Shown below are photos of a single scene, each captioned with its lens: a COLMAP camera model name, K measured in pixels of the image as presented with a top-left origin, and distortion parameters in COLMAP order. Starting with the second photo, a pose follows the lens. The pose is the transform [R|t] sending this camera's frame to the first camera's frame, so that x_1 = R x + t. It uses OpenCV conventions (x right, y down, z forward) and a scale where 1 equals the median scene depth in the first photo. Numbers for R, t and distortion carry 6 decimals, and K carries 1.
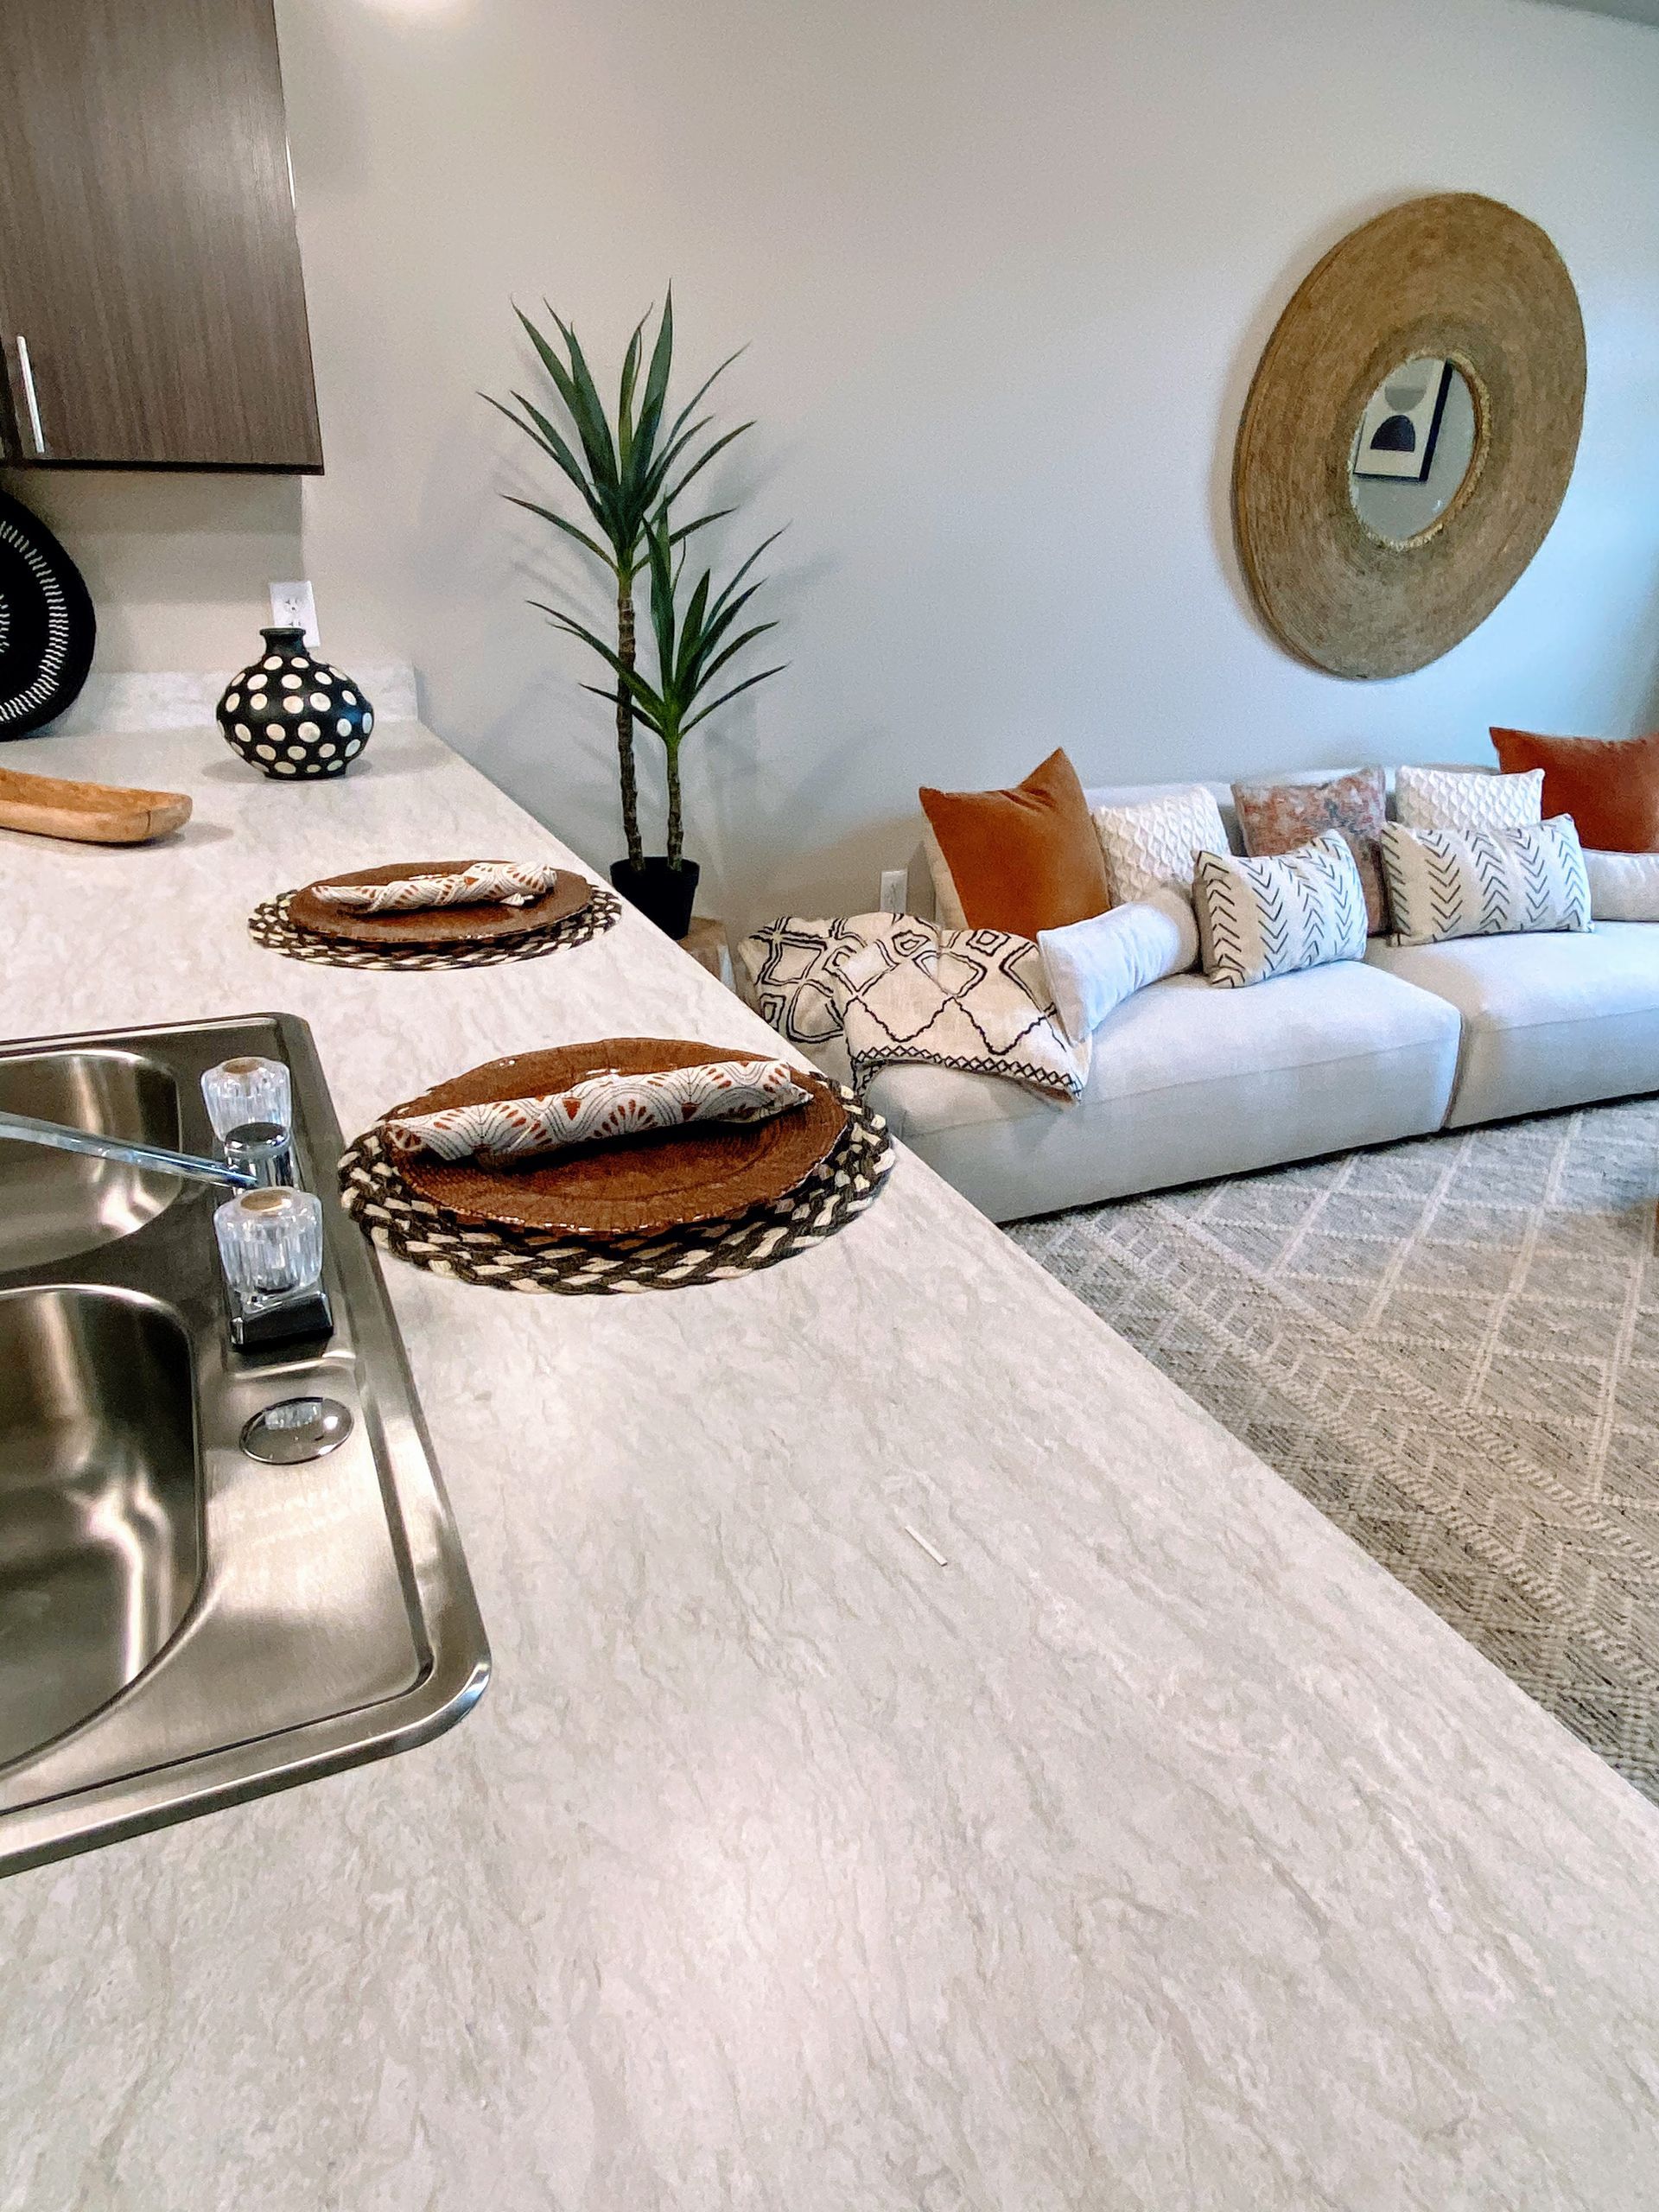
lens RADIAL K [[1370.4, 0, 822.0], [0, 1370.4, 1099.7], [0, 0, 1]] dist [0.061021, -0.067429]
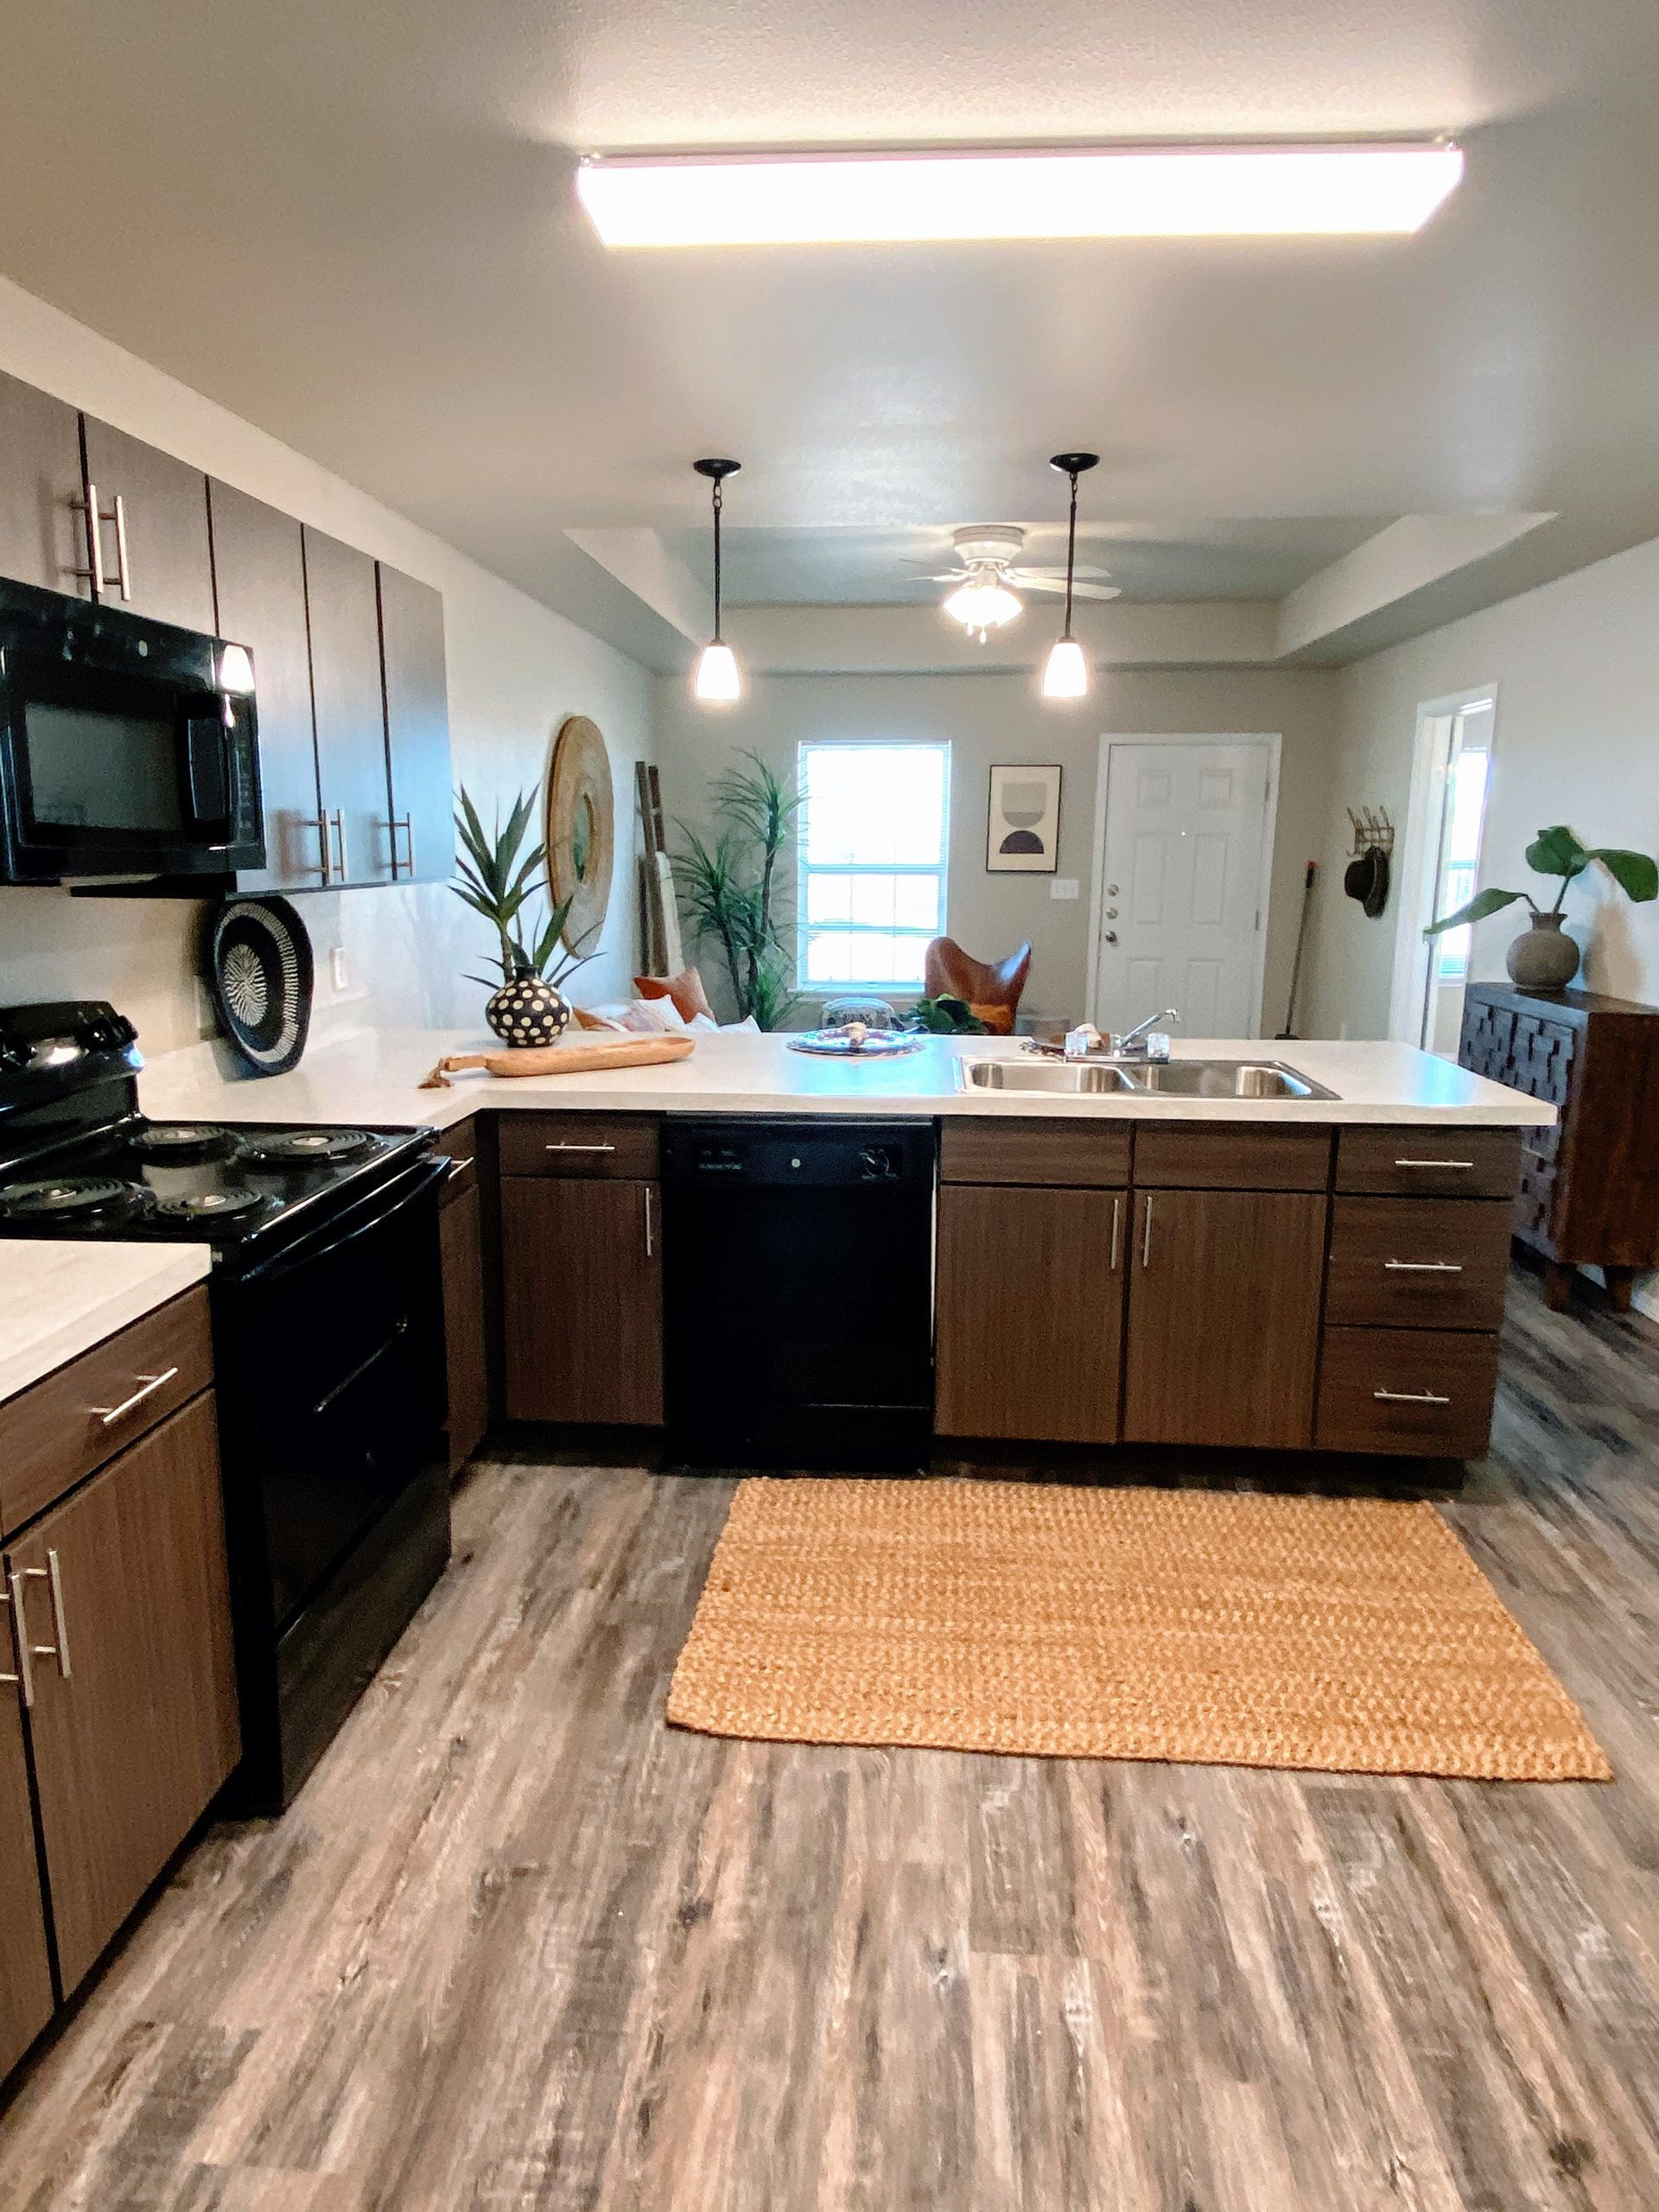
lens RADIAL K [[1370.4, 0, 821.5], [0, 1370.4, 1101.8], [0, 0, 1]] dist [0.061021, -0.067429]
pose [[0.480396, -0.182053, 0.857949, -1.335017], [0.358356, 0.933582, -0.002554, -0.029126], [-0.800501, 0.308678, 0.513728, -0.110260]]
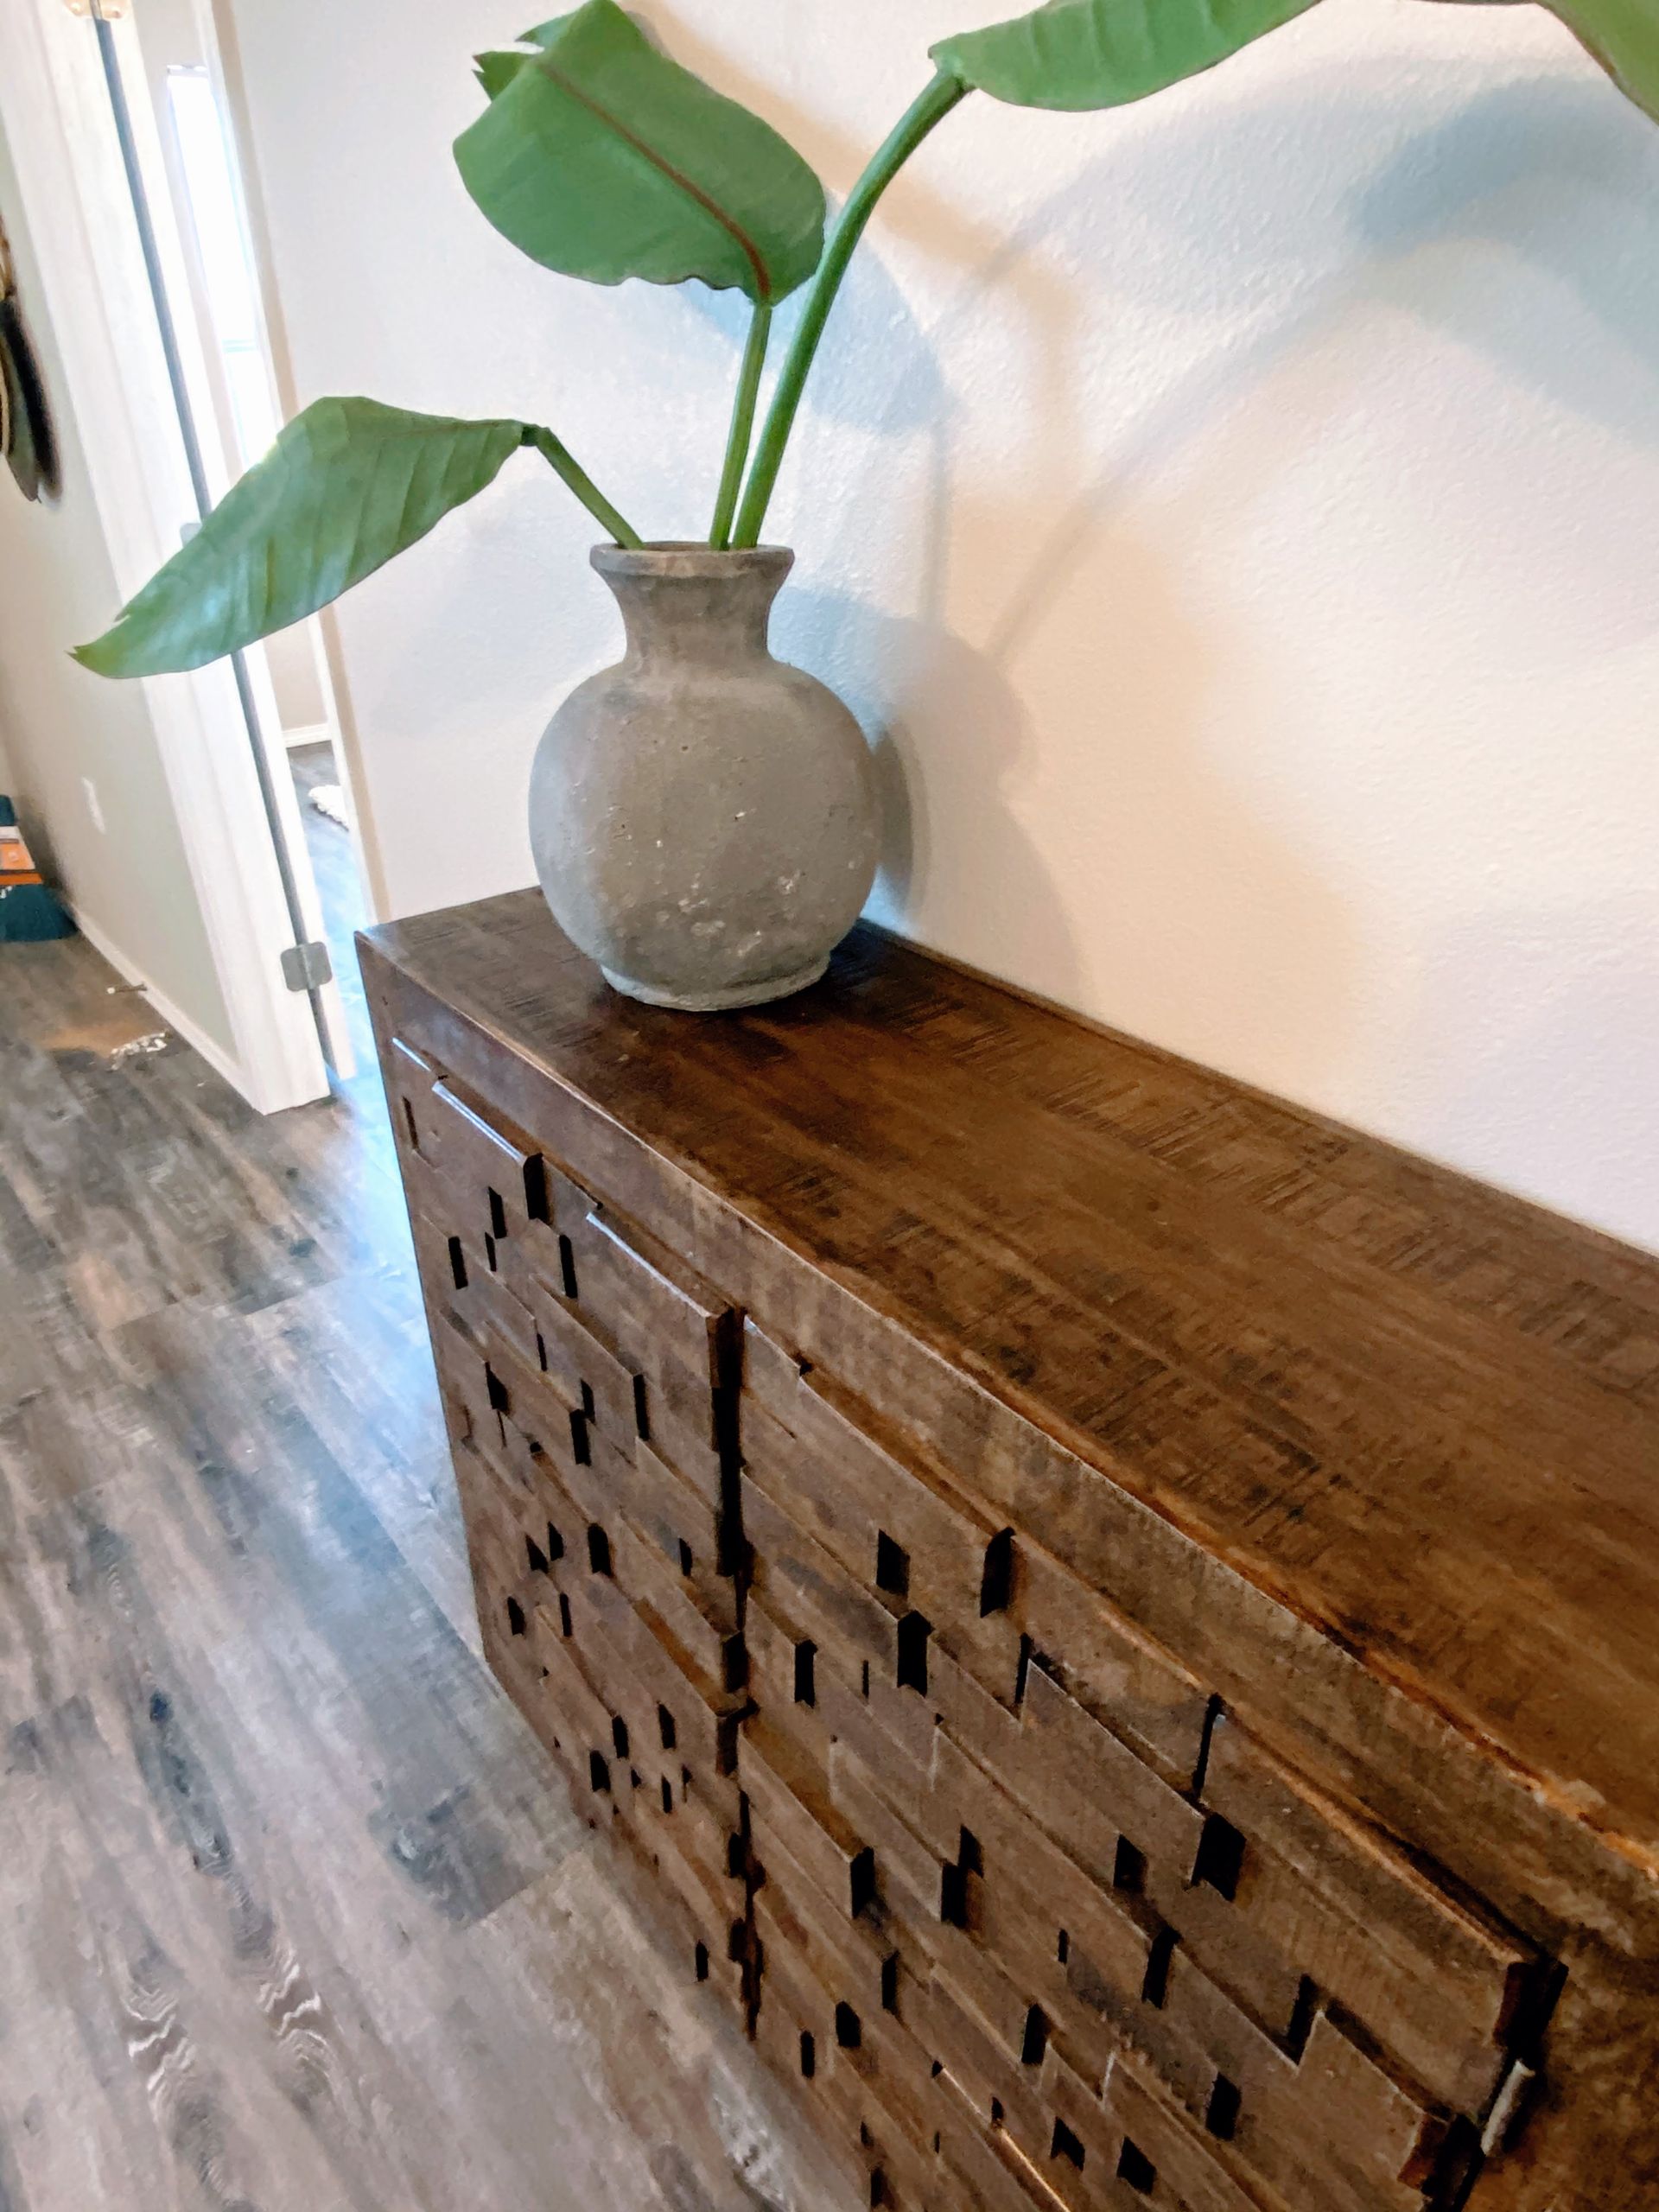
lens RADIAL K [[1370.4, 0, 827.2], [0, 1370.4, 1105.7], [0, 0, 1]] dist [0.061021, -0.067429]
pose [[-0.254322, -0.489094, 0.834330, 0.340114], [0.399412, 0.732570, 0.551191, 0.009126], [-0.880790, 0.473421, 0.009042, 0.009865]]
